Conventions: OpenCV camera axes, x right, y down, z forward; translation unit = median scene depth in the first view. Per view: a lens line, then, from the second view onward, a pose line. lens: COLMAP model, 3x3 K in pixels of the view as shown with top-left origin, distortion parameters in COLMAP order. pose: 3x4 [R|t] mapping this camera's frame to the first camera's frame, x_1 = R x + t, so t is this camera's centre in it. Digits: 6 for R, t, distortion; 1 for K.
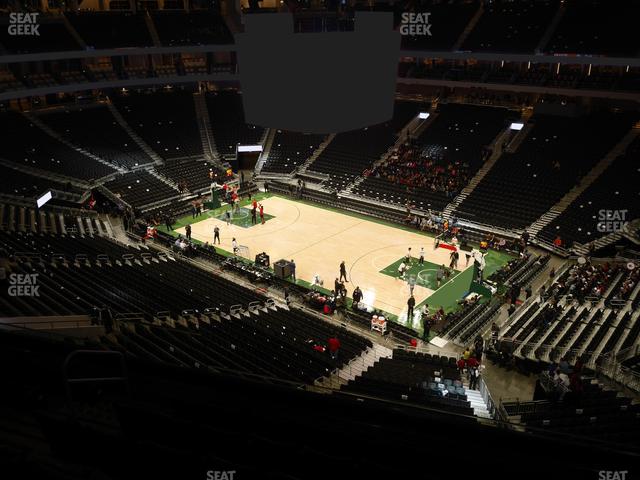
lens RADIAL K [[534.0, 0, 320.2], [0, 534.0, 237.9], [0, 0, 1]] dist [-0.046503, 0.019686]
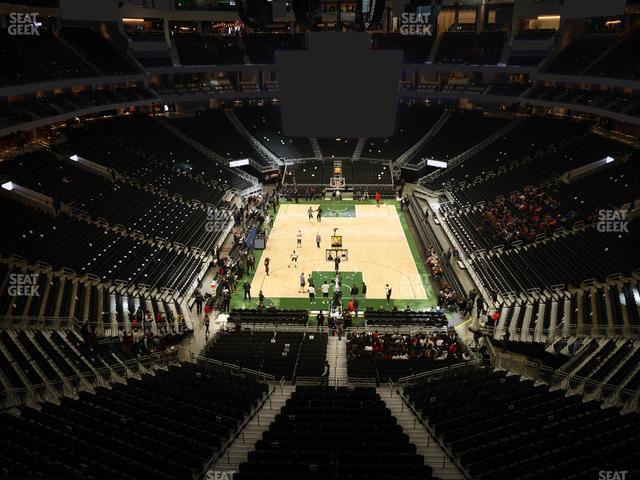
lens RADIAL K [[534.0, 0, 320.0], [0, 534.0, 241.2], [0, 0, 1]] dist [-0.046503, 0.019686]
pose [[0.618861, 0.277280, -0.734933, 0.621756], [-0.299575, 0.948223, 0.105490, -0.077625], [0.726131, 0.154884, 0.669884, 0.196075]]
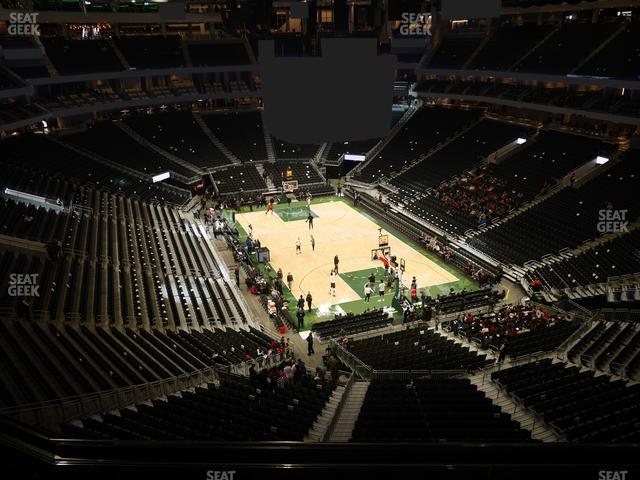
lens RADIAL K [[534.0, 0, 321.6], [0, 534.0, 241.3], [0, 0, 1]] dist [-0.046503, 0.019686]
pose [[0.874197, 0.168400, -0.455435, 0.396866], [-0.175830, 0.984067, 0.026363, -0.017901], [0.452618, 0.057033, 0.889879, 0.003728]]
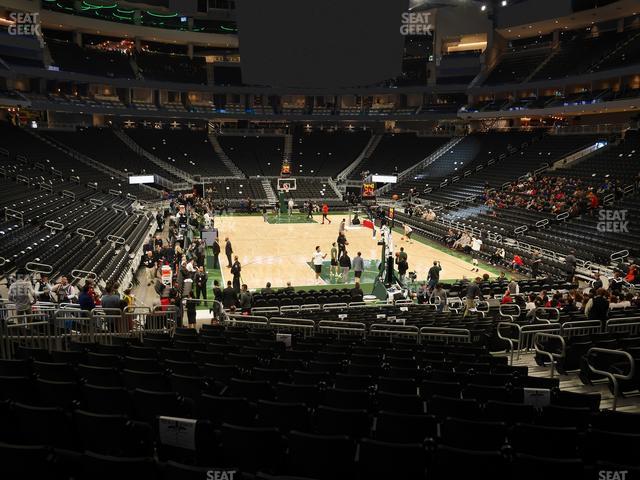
lens RADIAL K [[534.0, 0, 321.7], [0, 534.0, 239.0], [0, 0, 1]] dist [-0.046503, 0.019686]
pose [[0.800767, 0.125247, -0.585735, 0.373877], [-0.248592, 0.959190, -0.134750, 0.086434], [0.544954, 0.253512, 0.799223, 0.304198]]
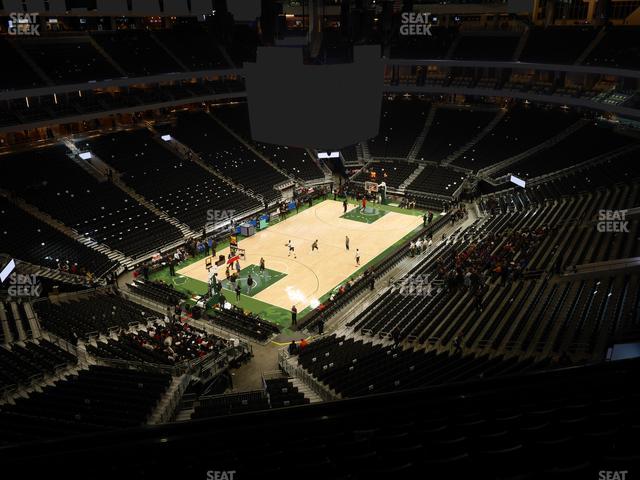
lens RADIAL K [[534.0, 0, 316.6], [0, 534.0, 238.2], [0, 0, 1]] dist [-0.046503, 0.019686]
pose [[0.114141, 0.377714, -0.918860, 0.826831], [-0.365605, 0.875967, 0.314667, -0.285034], [0.923745, 0.300024, 0.238078, 0.579515]]
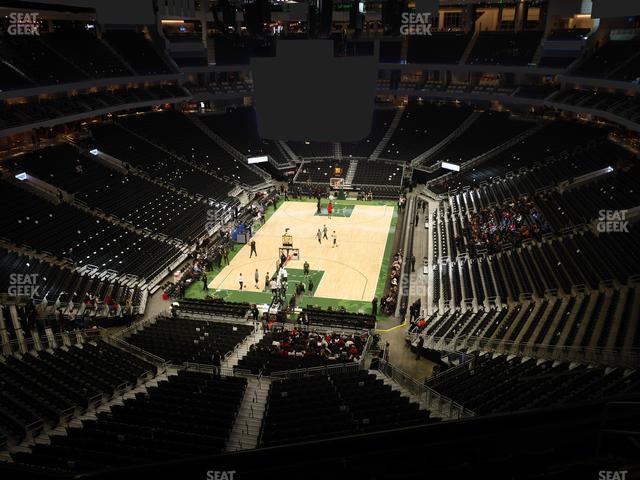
lens RADIAL K [[534.0, 0, 318.7], [0, 534.0, 241.1], [0, 0, 1]] dist [-0.046503, 0.019686]
pose [[0.484043, 0.315436, -0.816212, 0.734724], [-0.328251, 0.930106, 0.164787, -0.140751], [0.811143, 0.188159, 0.553754, 0.300893]]
